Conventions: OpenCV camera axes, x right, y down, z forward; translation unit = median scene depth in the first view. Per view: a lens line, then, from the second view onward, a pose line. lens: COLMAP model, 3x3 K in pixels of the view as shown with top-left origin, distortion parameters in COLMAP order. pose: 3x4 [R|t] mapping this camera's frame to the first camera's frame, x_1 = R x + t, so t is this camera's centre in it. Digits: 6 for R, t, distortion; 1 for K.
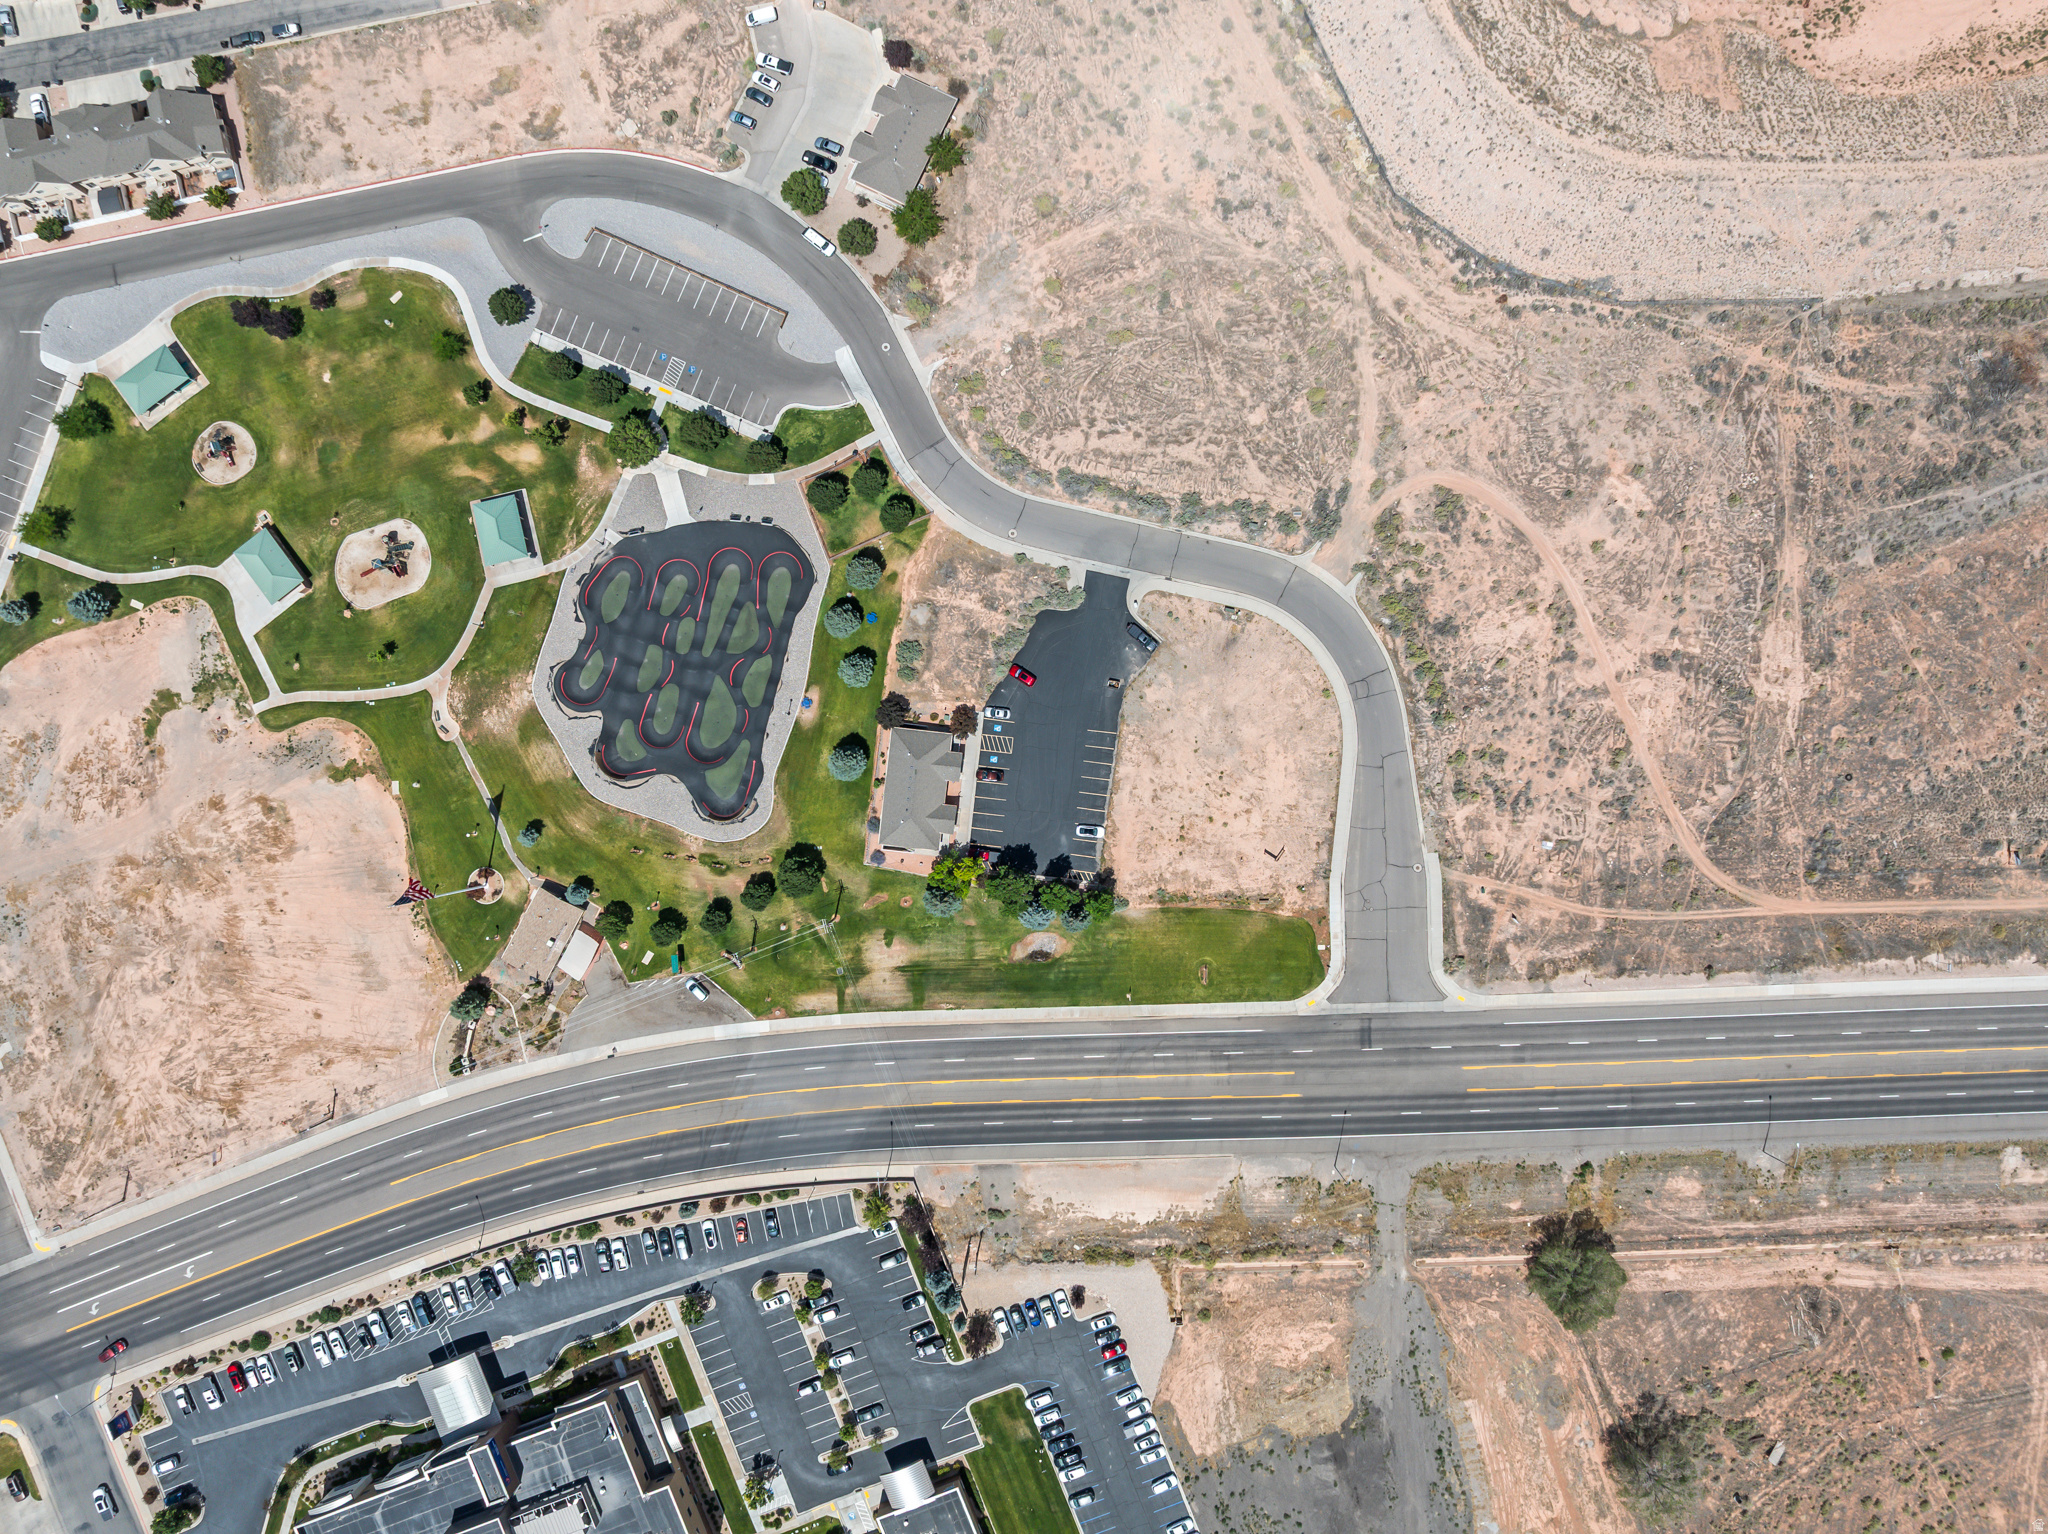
lens RADIAL K [[1428.7, 0, 1035.2], [0, 1428.7, 767.1], [0, 0, 1]] dist [-0.024942, -0.022972]
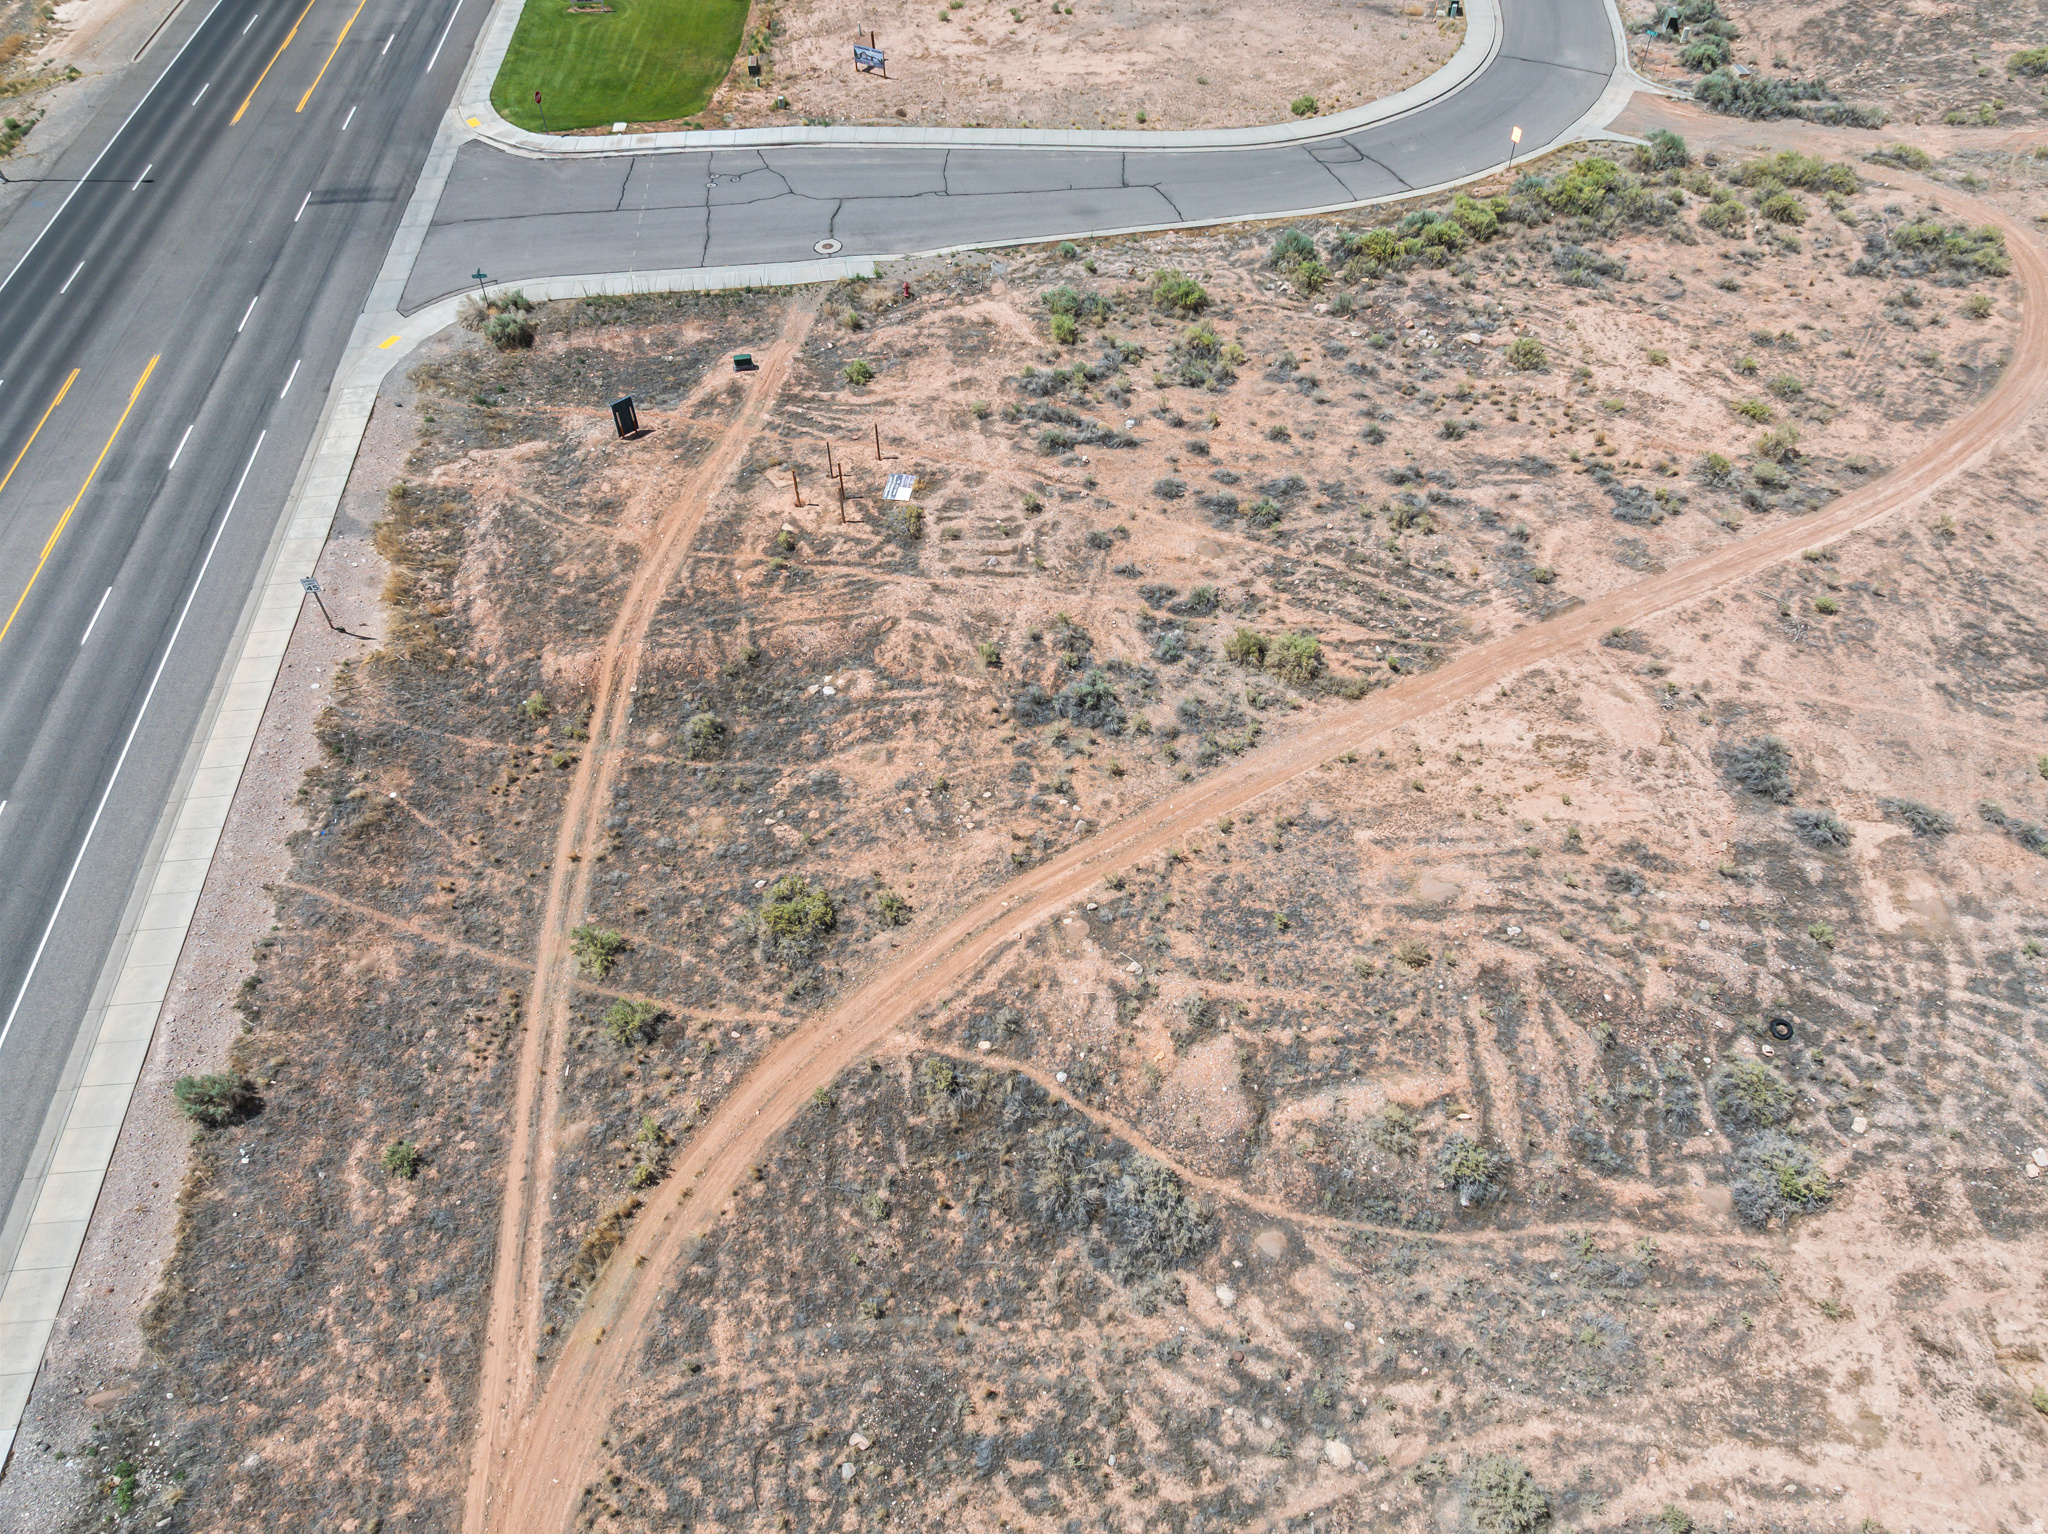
lens RADIAL K [[1466.8, 0, 1032.9], [0, 1466.8, 731.9], [0, 0, 1]] dist [-0.042326, 0.007339]
pose [[0.069576, 0.732591, -0.677104, 0.575750], [-0.997469, 0.061049, -0.036443, 0.043000], [0.014639, 0.677926, 0.734984, 0.831313]]
